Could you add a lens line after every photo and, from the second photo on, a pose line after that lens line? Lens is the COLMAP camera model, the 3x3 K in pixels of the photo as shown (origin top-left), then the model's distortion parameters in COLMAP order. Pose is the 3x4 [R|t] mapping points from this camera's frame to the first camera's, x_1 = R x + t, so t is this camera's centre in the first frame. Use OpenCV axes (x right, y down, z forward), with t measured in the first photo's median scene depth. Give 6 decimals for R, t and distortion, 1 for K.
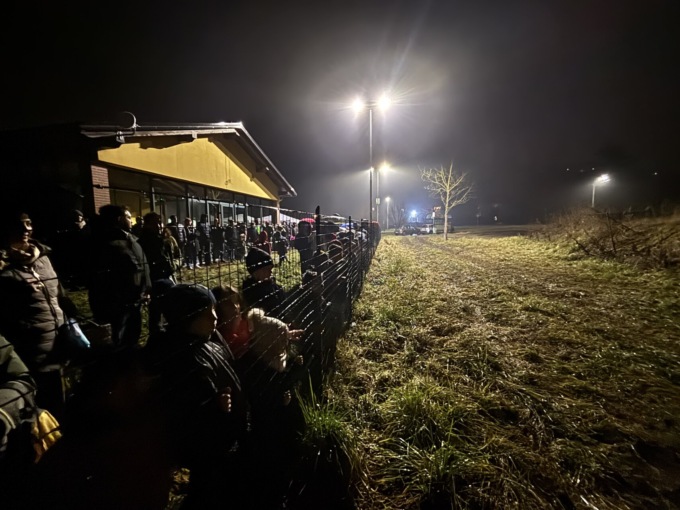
lens RADIAL K [[279.9, 0, 340.8], [0, 279.9, 256.3], [0, 0, 1]] dist [0.015198, 0.000129]
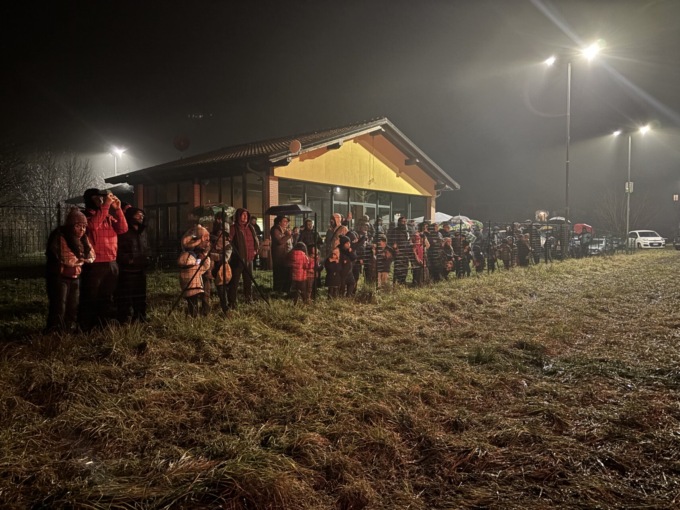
lens RADIAL K [[508.7, 0, 337.1], [0, 508.7, 266.3], [0, 0, 1]] dist [0.024804, -0.004161]
pose [[0.882000, 0.030816, -0.470240, 0.316977], [-0.052017, 0.998128, -0.032155, 0.083954], [0.468369, 0.052822, 0.881952, -0.557083]]
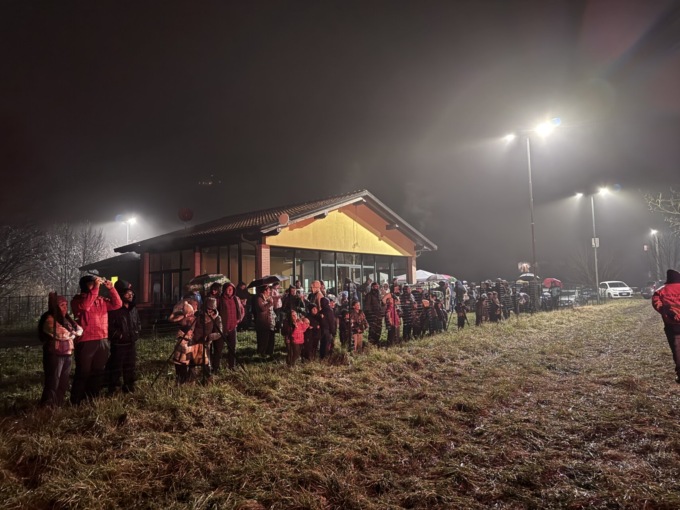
lens RADIAL K [[474.8, 0, 337.3], [0, 474.8, 255.2], [0, 0, 1]] dist [0.035392, -0.033889]
pose [[0.882867, -0.049687, -0.466987, 0.372730], [-0.029853, 0.986438, -0.161395, 0.061443], [0.468673, 0.156432, 0.869411, -0.576882]]
